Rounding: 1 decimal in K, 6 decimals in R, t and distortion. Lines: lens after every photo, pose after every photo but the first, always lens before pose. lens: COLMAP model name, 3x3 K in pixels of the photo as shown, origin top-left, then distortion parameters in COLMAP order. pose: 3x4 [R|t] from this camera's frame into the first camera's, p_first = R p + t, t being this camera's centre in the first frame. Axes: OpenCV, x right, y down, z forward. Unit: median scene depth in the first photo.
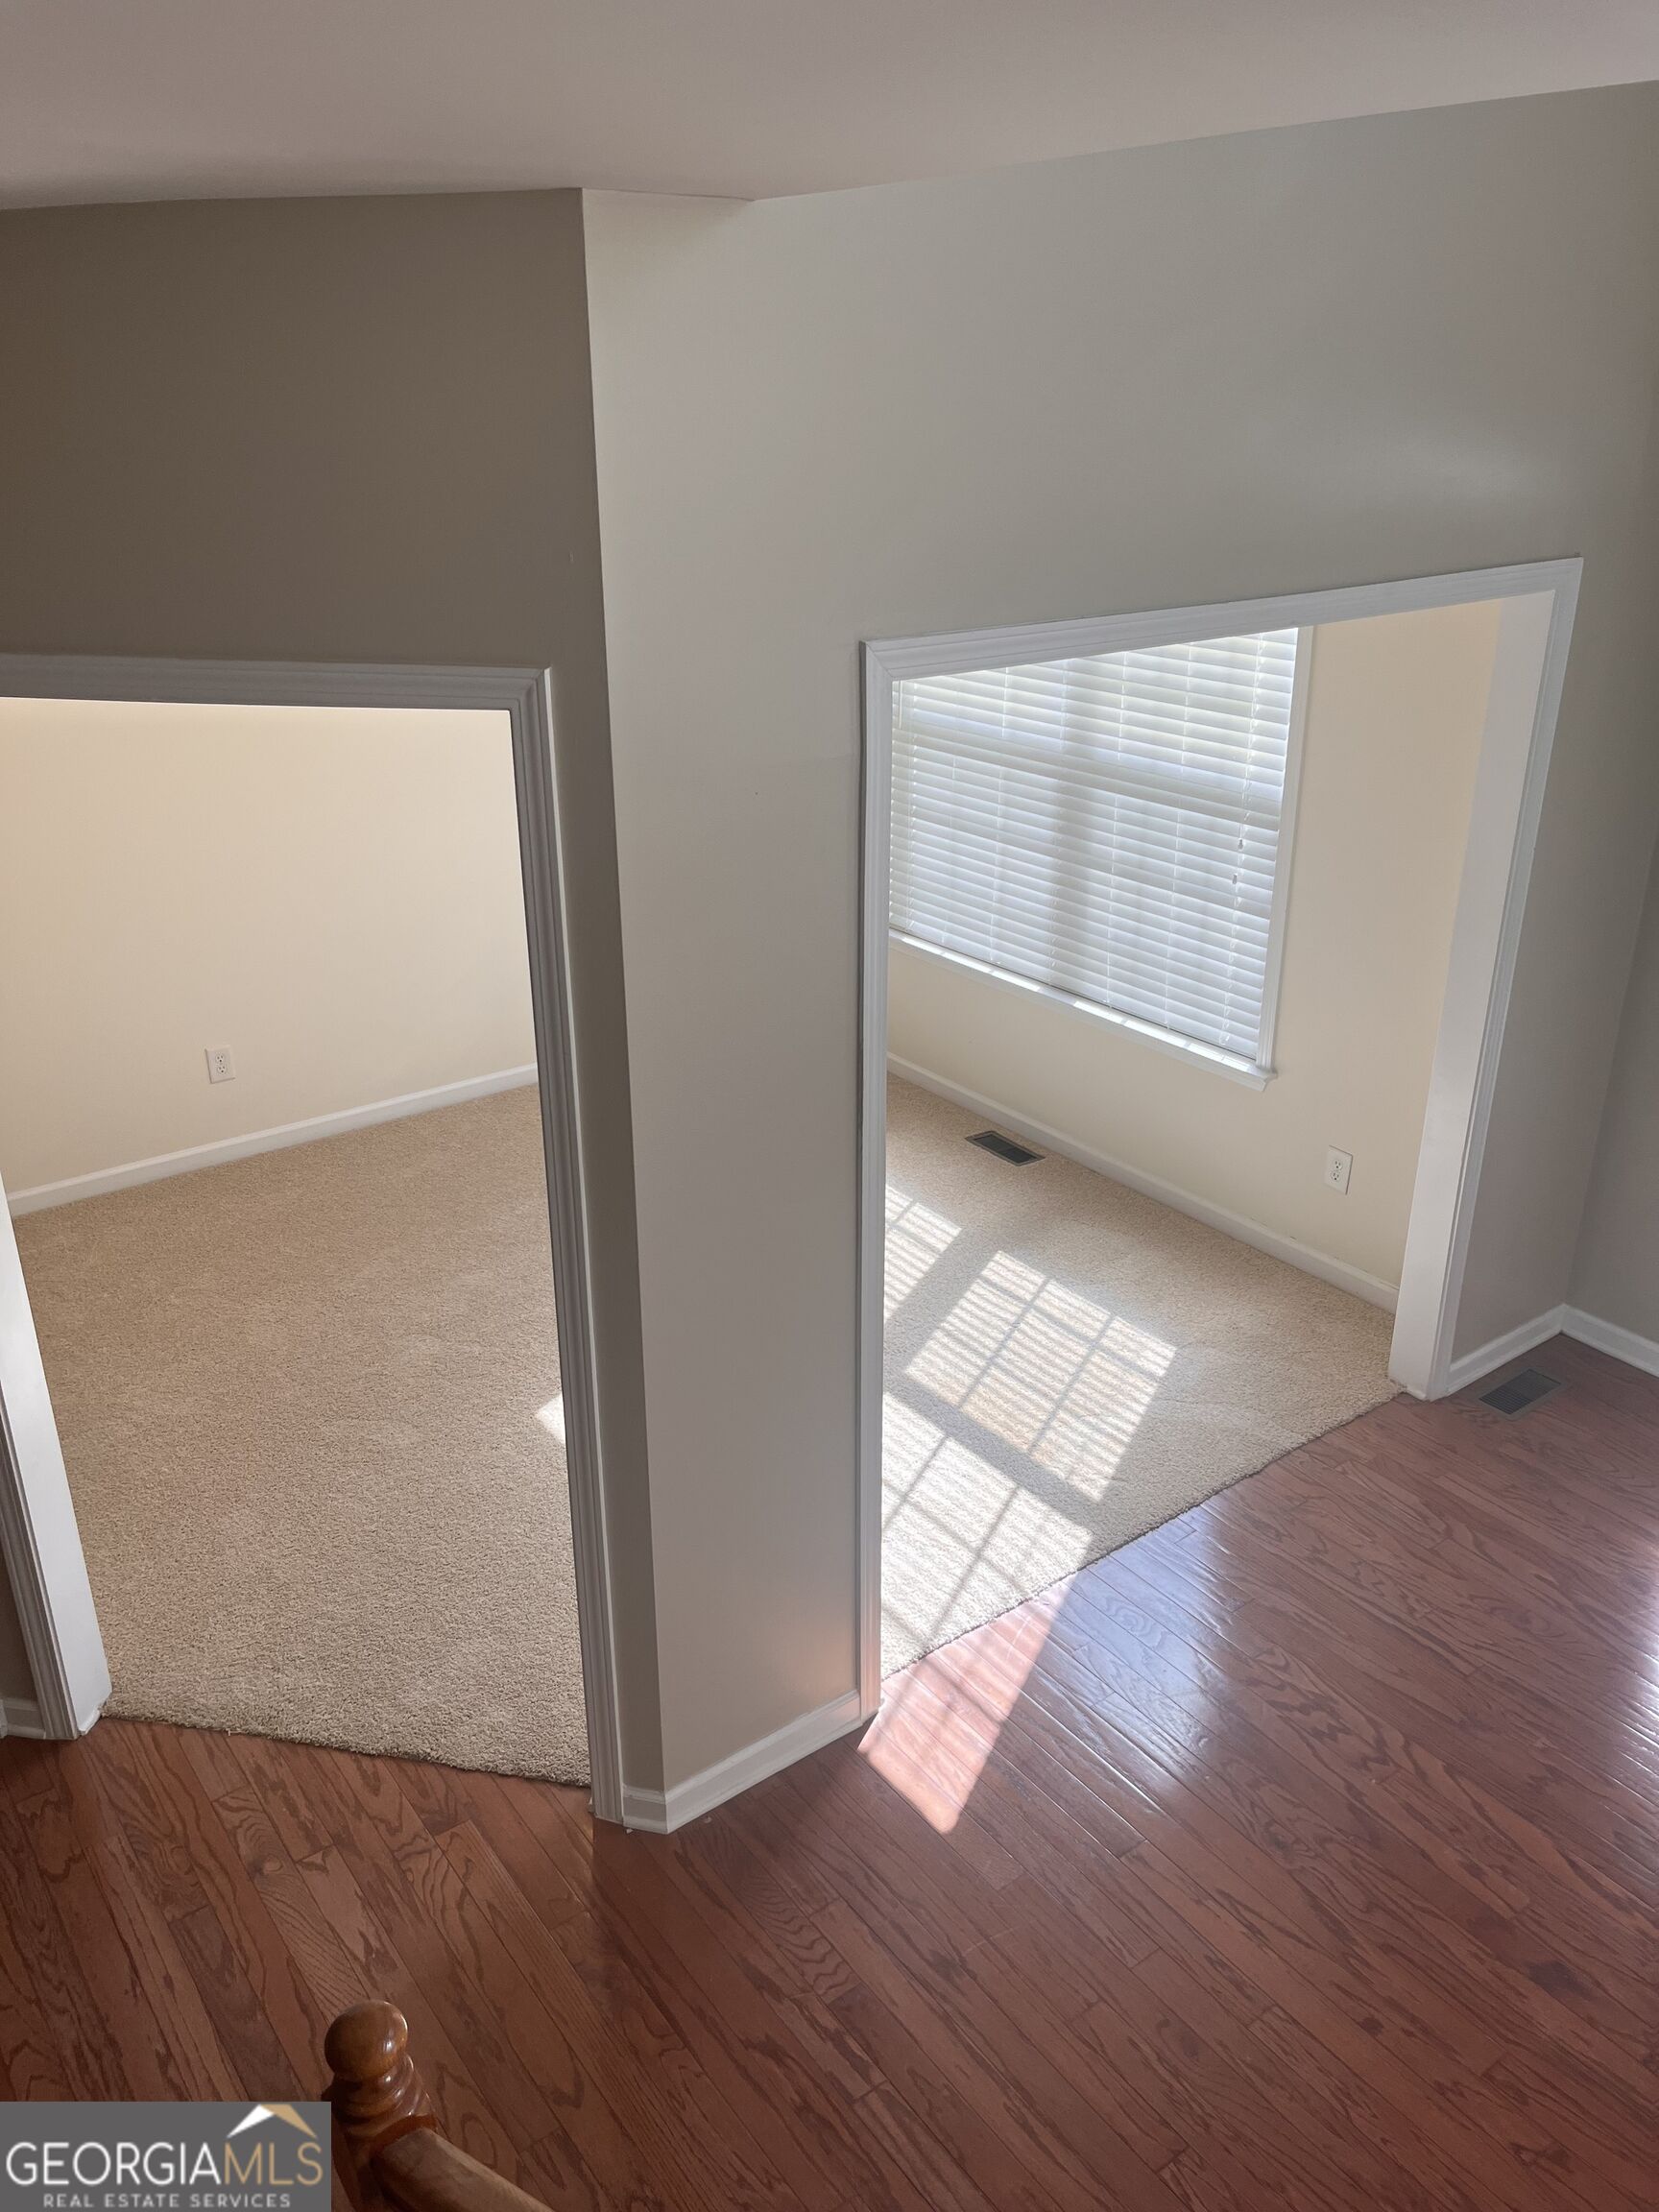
lens RADIAL K [[1645.8, 0, 829.2], [0, 1645.8, 1083.3], [0, 0, 1]] dist [0.057003, -0.081574]
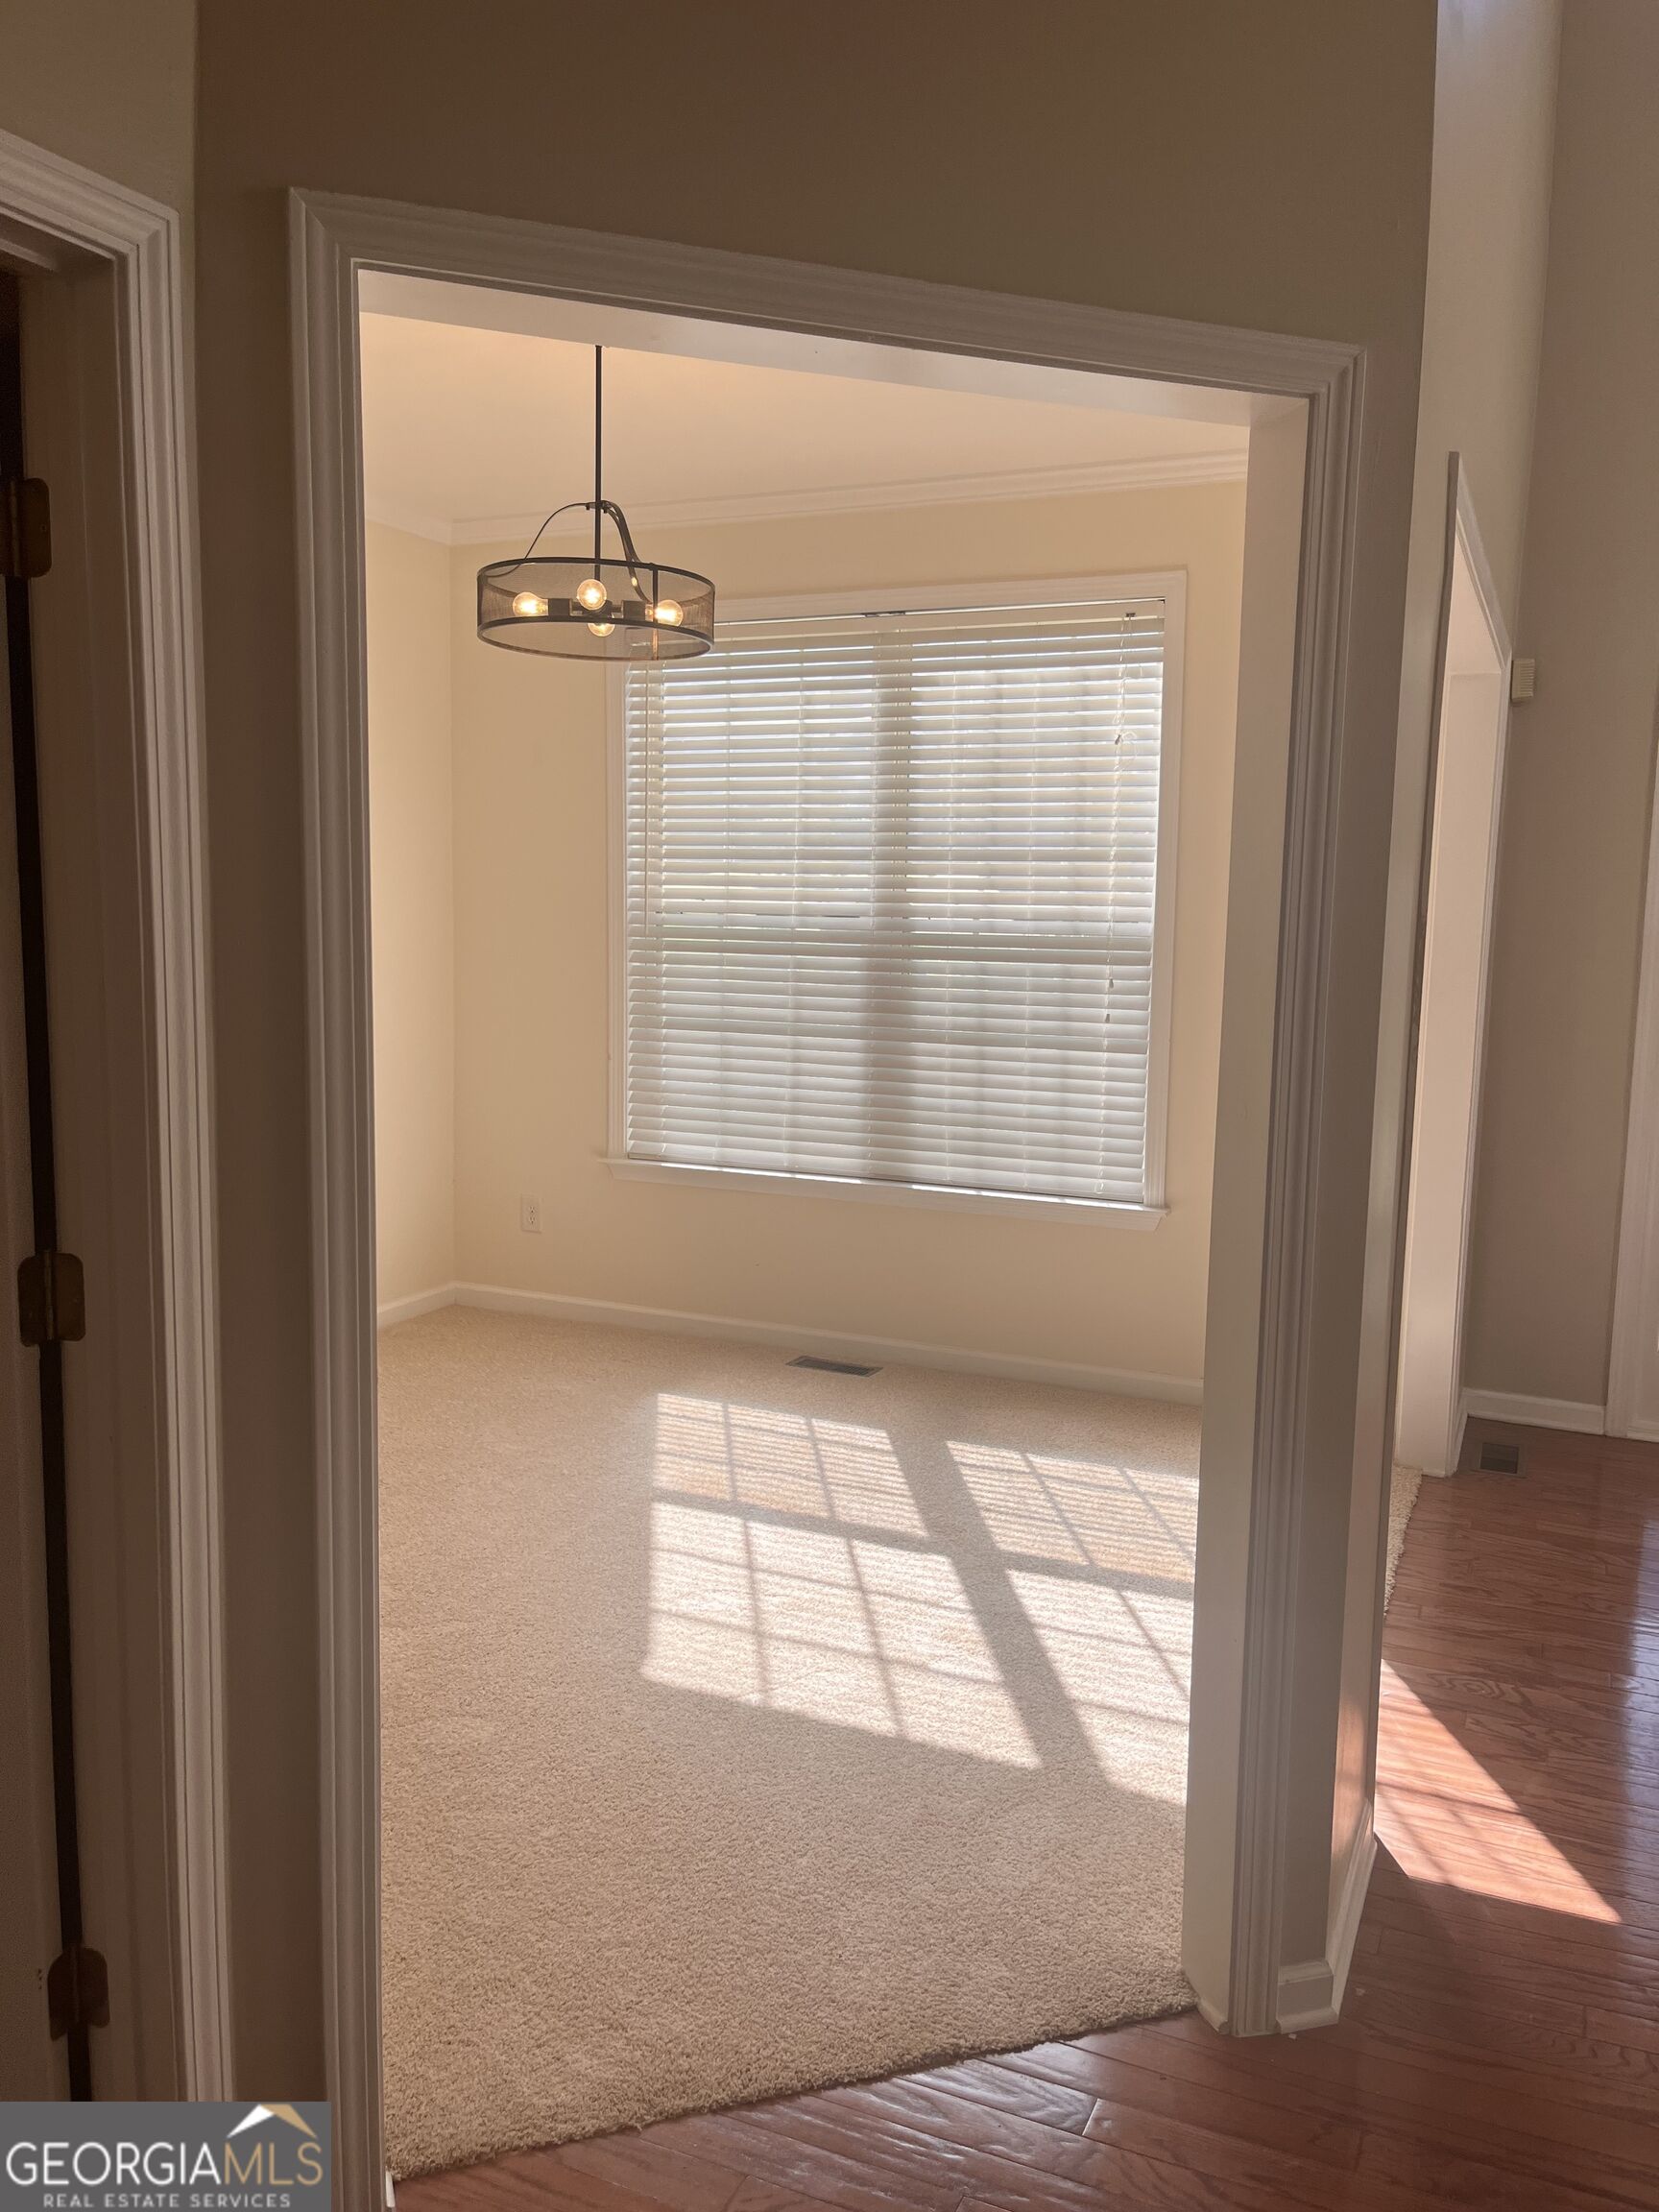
lens RADIAL K [[1645.8, 0, 849.6], [0, 1645.8, 1103.0], [0, 0, 1]] dist [0.057003, -0.081574]
pose [[0.868904, -0.036534, 0.493630, -0.396824], [0.166696, 0.960616, -0.222327, 0.125677], [-0.466066, 0.275467, 0.840774, 0.246772]]
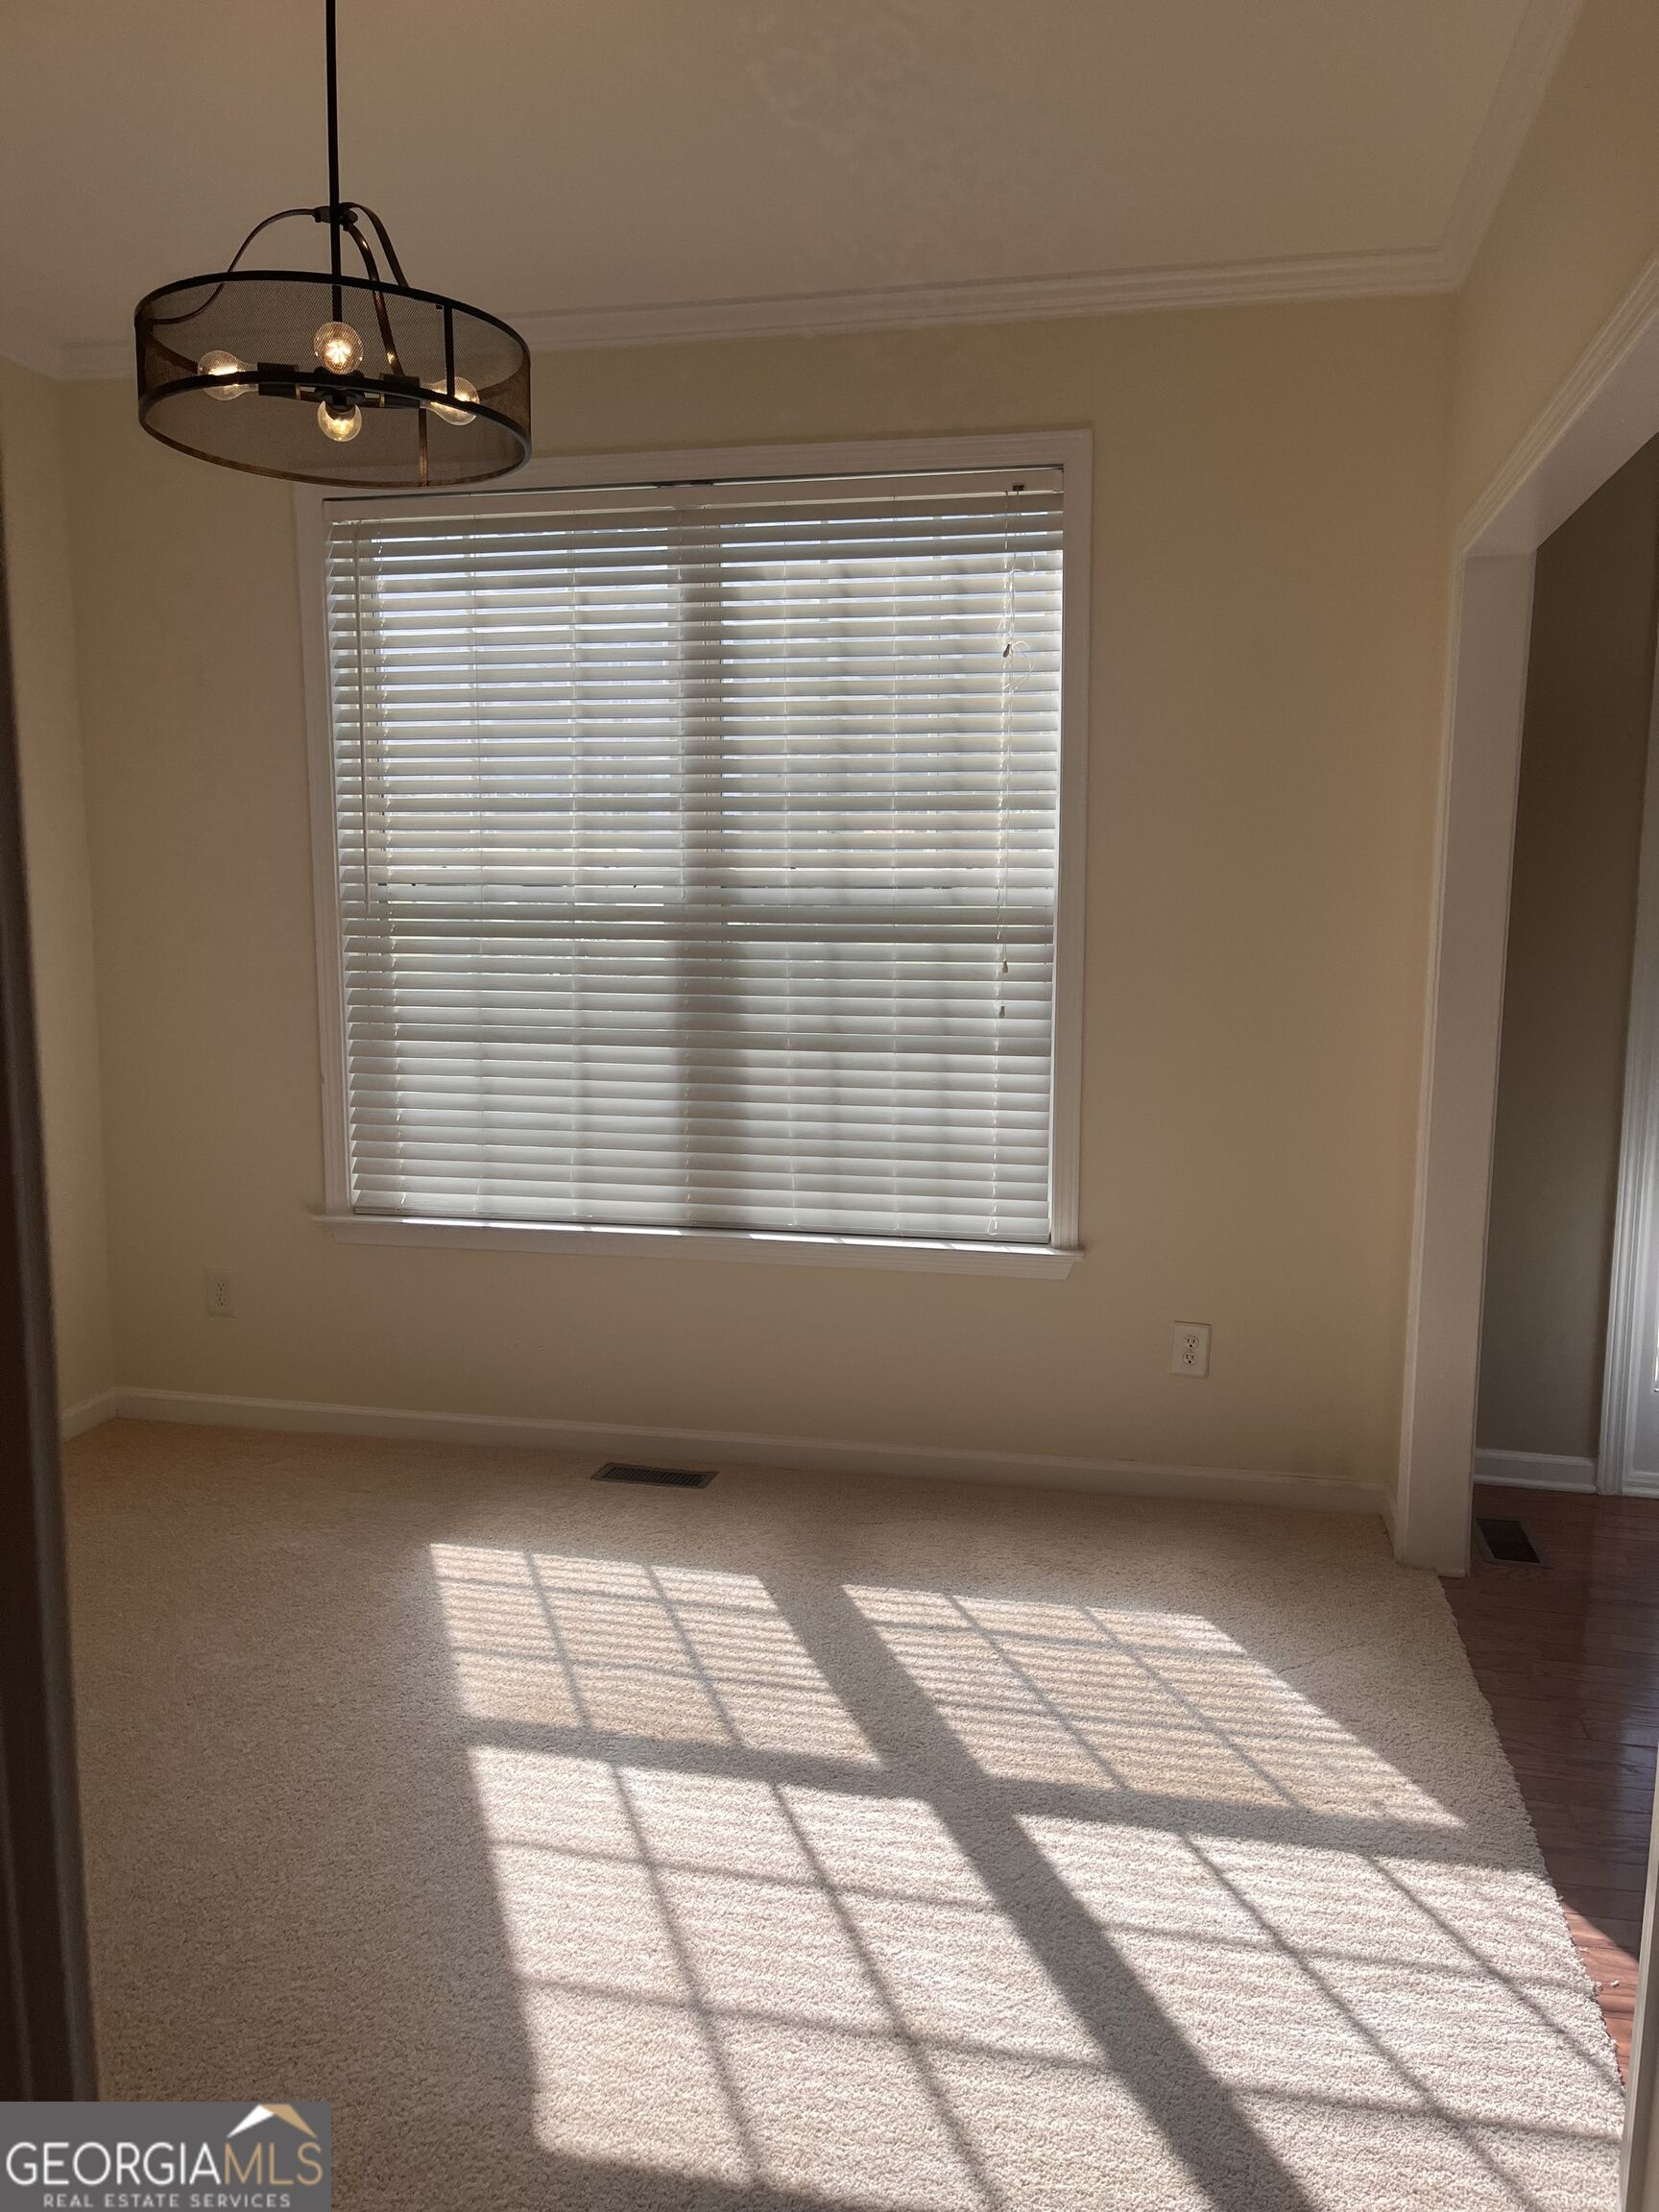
lens RADIAL K [[1645.8, 0, 841.6], [0, 1645.8, 1126.4], [0, 0, 1]] dist [0.057003, -0.081574]
pose [[0.749722, -0.082564, 0.656583, -0.337660], [0.243644, 0.956929, -0.157874, 0.034432], [-0.615268, 0.278334, 0.737547, 0.492495]]
